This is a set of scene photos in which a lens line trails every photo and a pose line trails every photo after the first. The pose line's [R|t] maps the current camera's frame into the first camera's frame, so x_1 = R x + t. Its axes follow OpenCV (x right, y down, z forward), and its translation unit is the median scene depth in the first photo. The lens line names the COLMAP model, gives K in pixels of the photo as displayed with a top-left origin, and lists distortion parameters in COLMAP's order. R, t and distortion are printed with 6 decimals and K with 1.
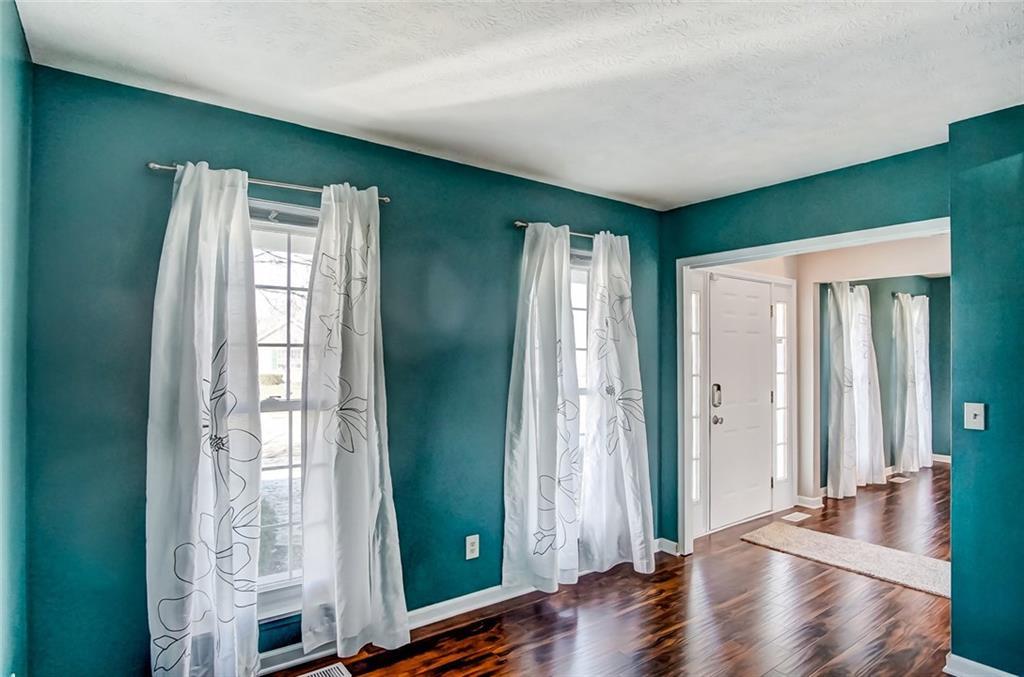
lens RADIAL K [[547.7, 0, 520.9], [0, 547.7, 346.9], [0, 0, 1]] dist [-0.025130, 0.001910]
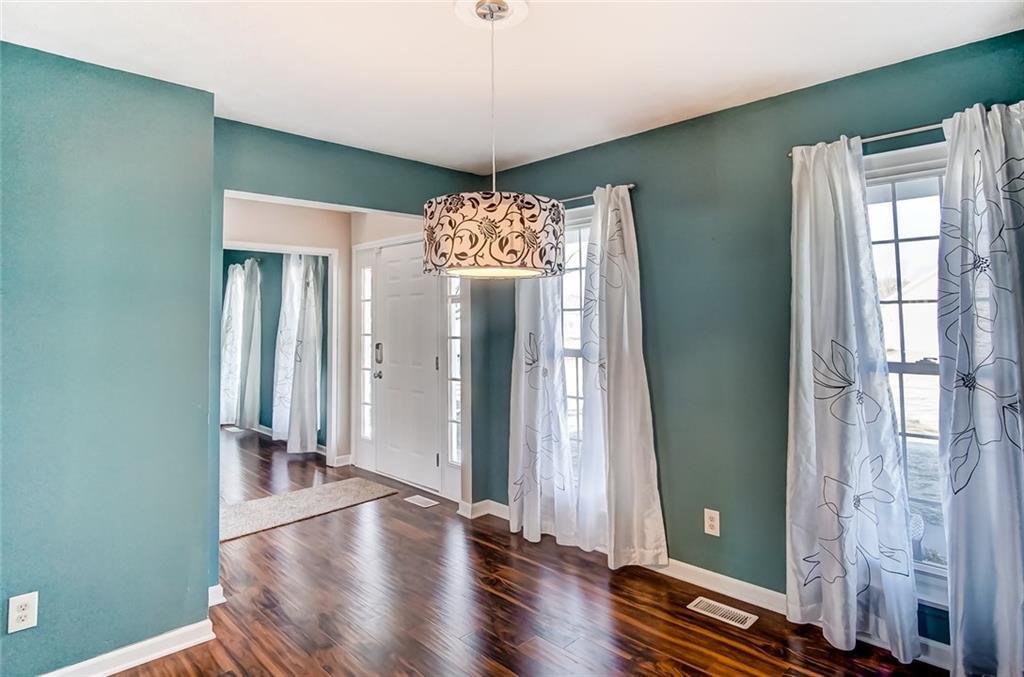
lens RADIAL K [[496.3, 0, 512.4], [0, 496.3, 282.0], [0, 0, 1]] dist [-0.030084, 0.000237]
pose [[0.239762, -0.075797, -0.967868, 0.663253], [0.027559, 0.997077, -0.071258, 0.010094], [0.970440, -0.009588, 0.241150, 0.472515]]
